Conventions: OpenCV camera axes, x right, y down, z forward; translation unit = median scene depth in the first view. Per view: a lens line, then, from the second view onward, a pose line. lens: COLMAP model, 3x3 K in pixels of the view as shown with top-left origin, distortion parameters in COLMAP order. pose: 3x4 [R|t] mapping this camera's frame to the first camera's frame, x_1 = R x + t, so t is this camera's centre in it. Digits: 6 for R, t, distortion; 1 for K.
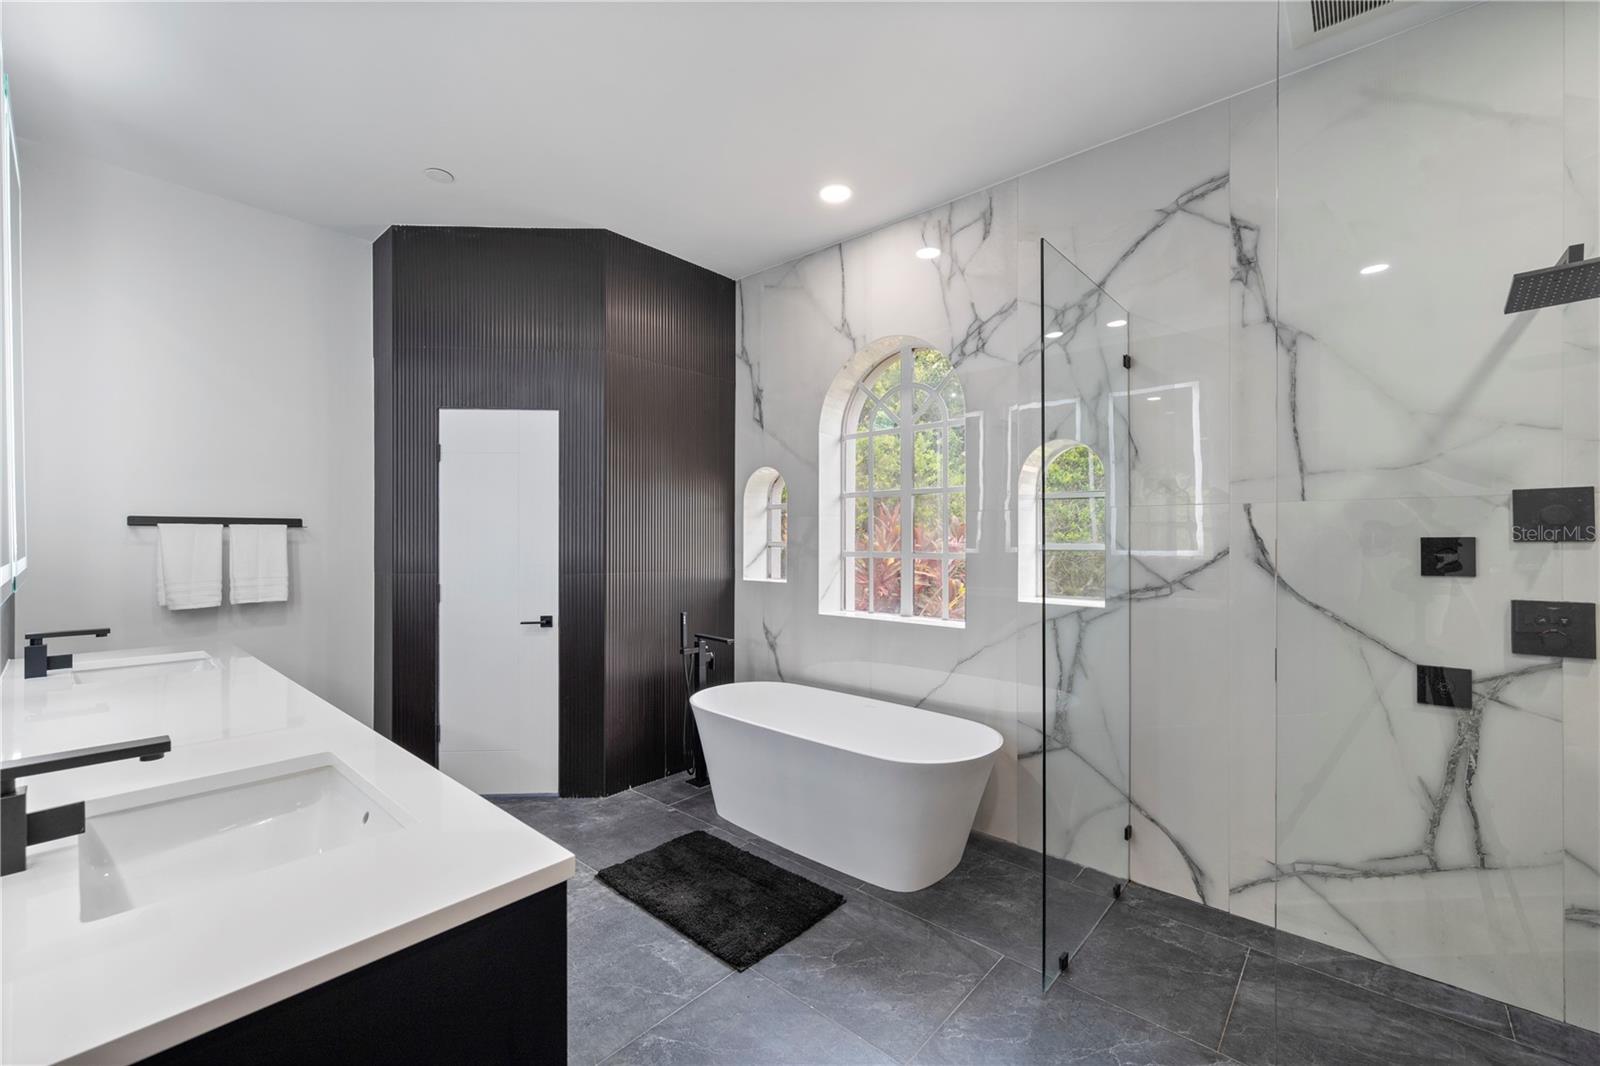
lens RADIAL K [[649.6, 0, 802.2], [0, 649.6, 543.2], [0, 0, 1]] dist [0.001222, 0.000065]
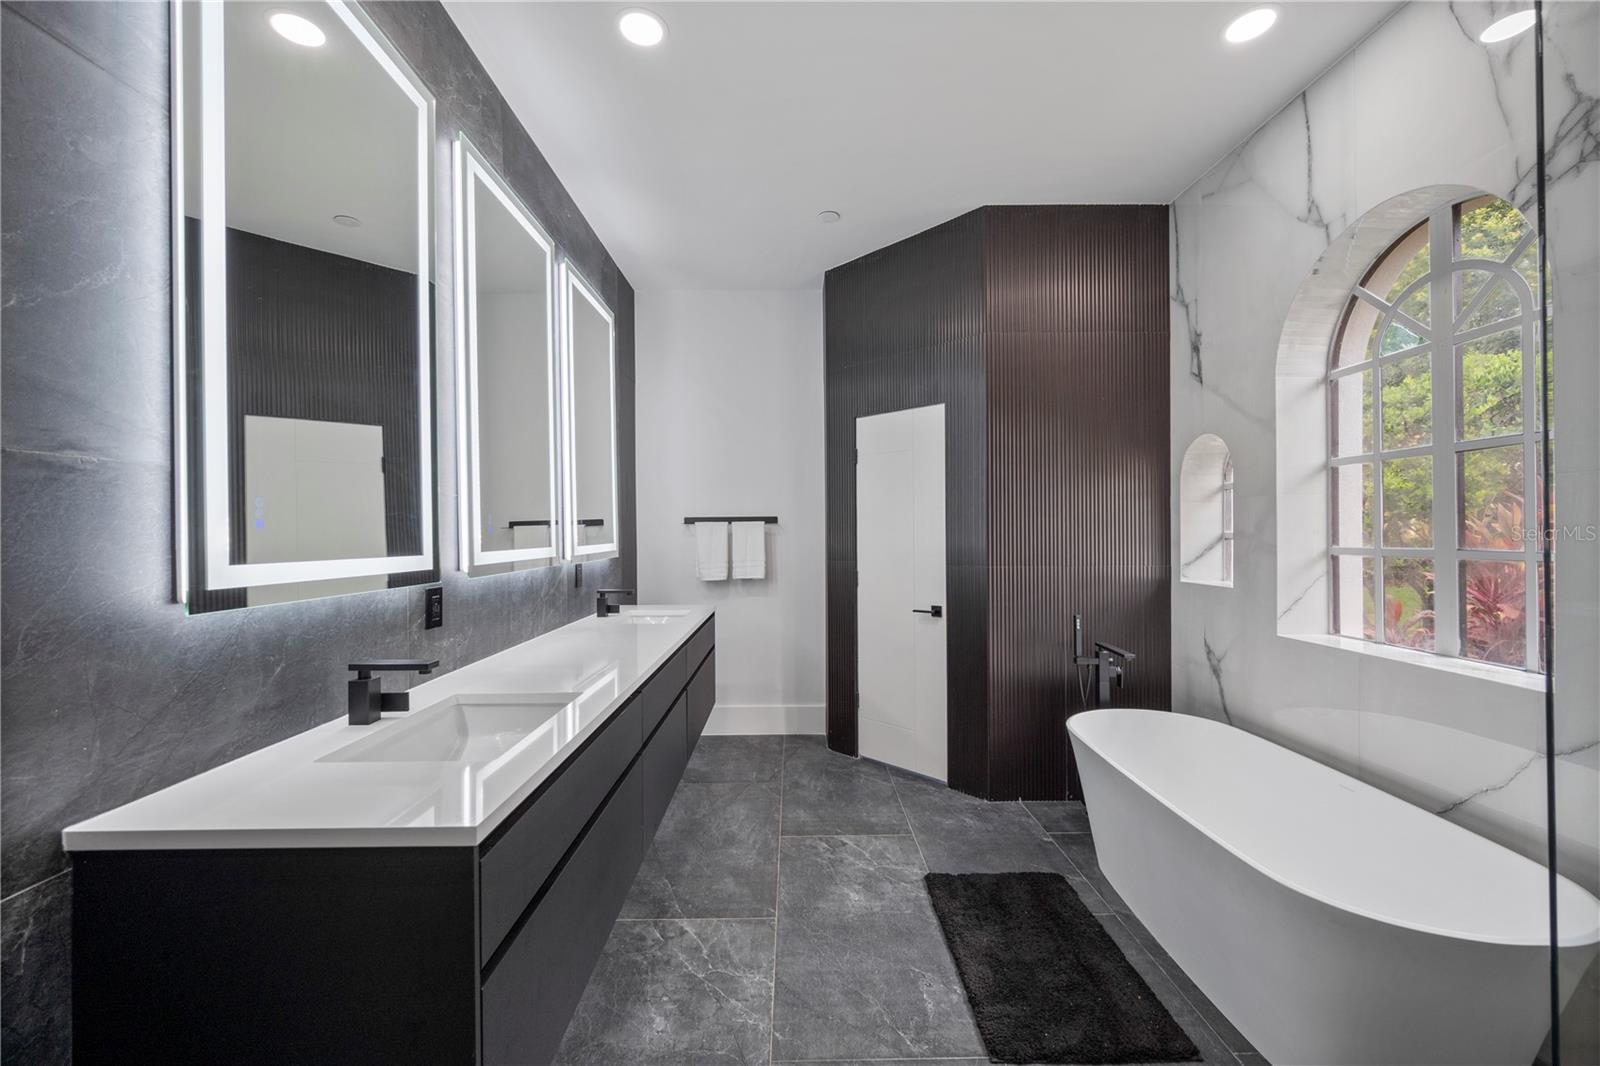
lens RADIAL K [[631.1, 0, 800.0], [0, 631.1, 533.0], [0, 0, 1]] dist [-0.001825, 0.003521]
pose [[0.669164, -0.002824, -0.743110, 0.201144], [0.002956, 0.999995, -0.001138, -0.002407], [0.743109, -0.001435, 0.669169, 0.175919]]
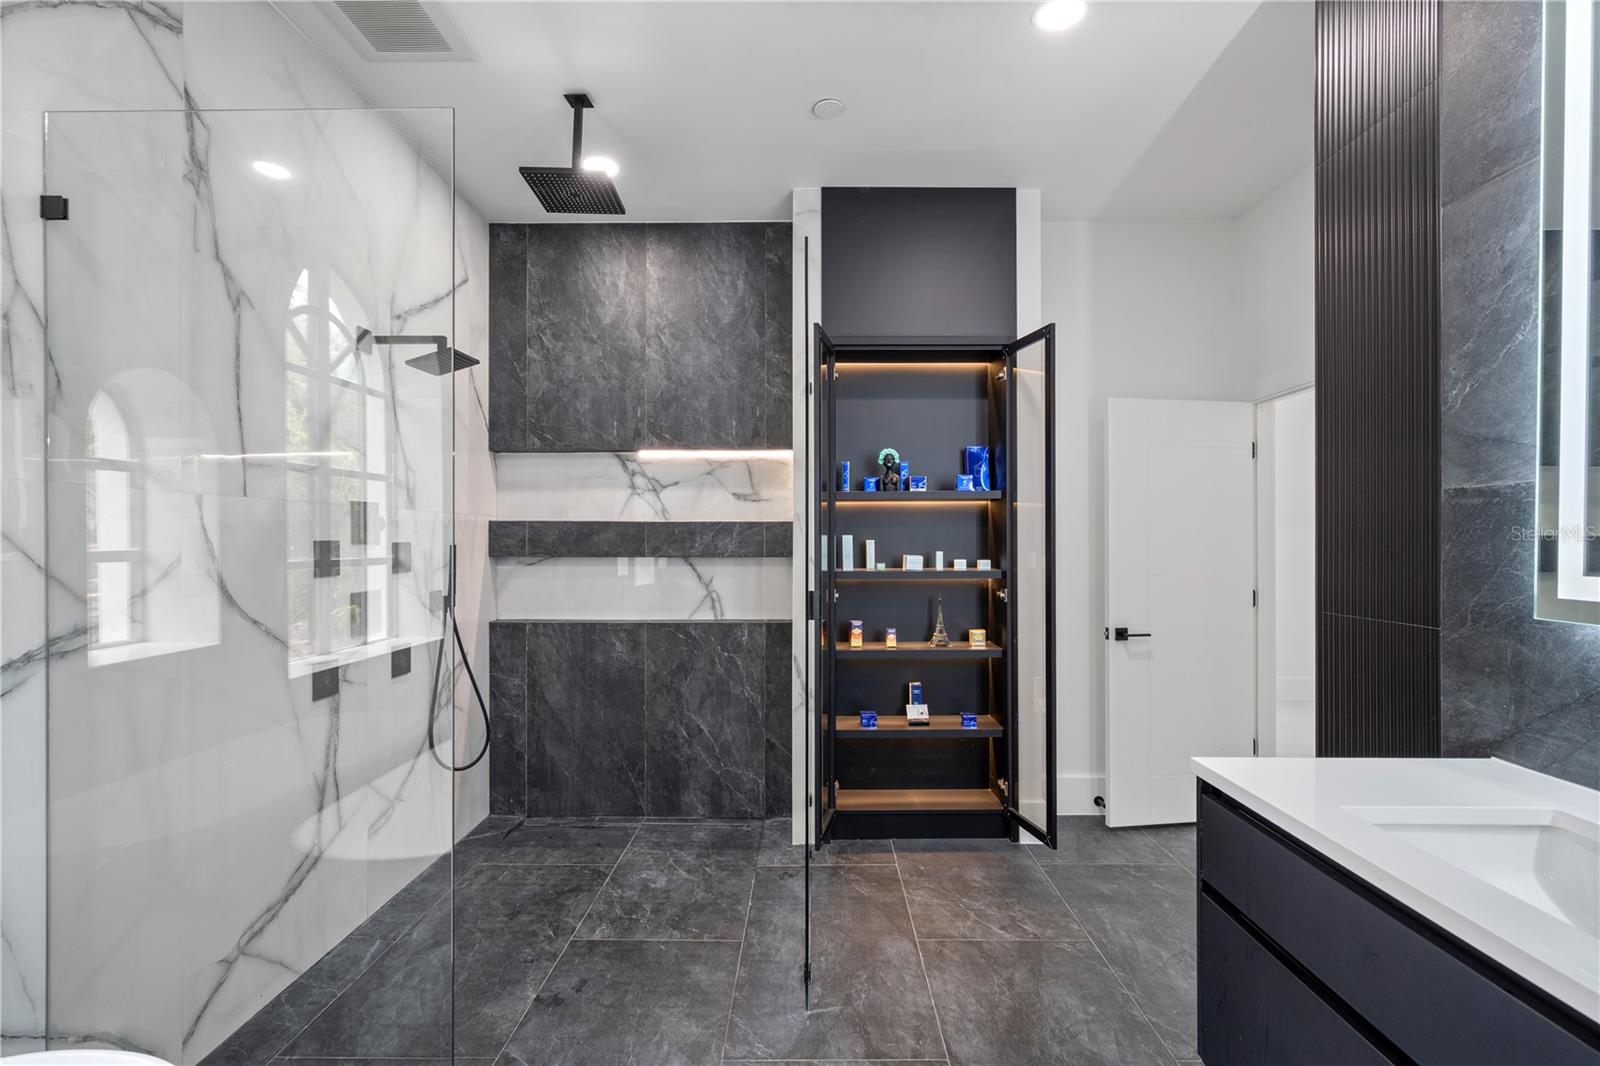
lens RADIAL K [[734.1, 0, 801.6], [0, 734.1, 537.8], [0, 0, 1]] dist [0.000059, -0.000041]
pose [[-0.654507, 0.001586, 0.756054, -0.262227], [0.002952, 0.999996, 0.000458, -0.007070], [-0.756050, 0.002532, -0.654509, 0.700741]]
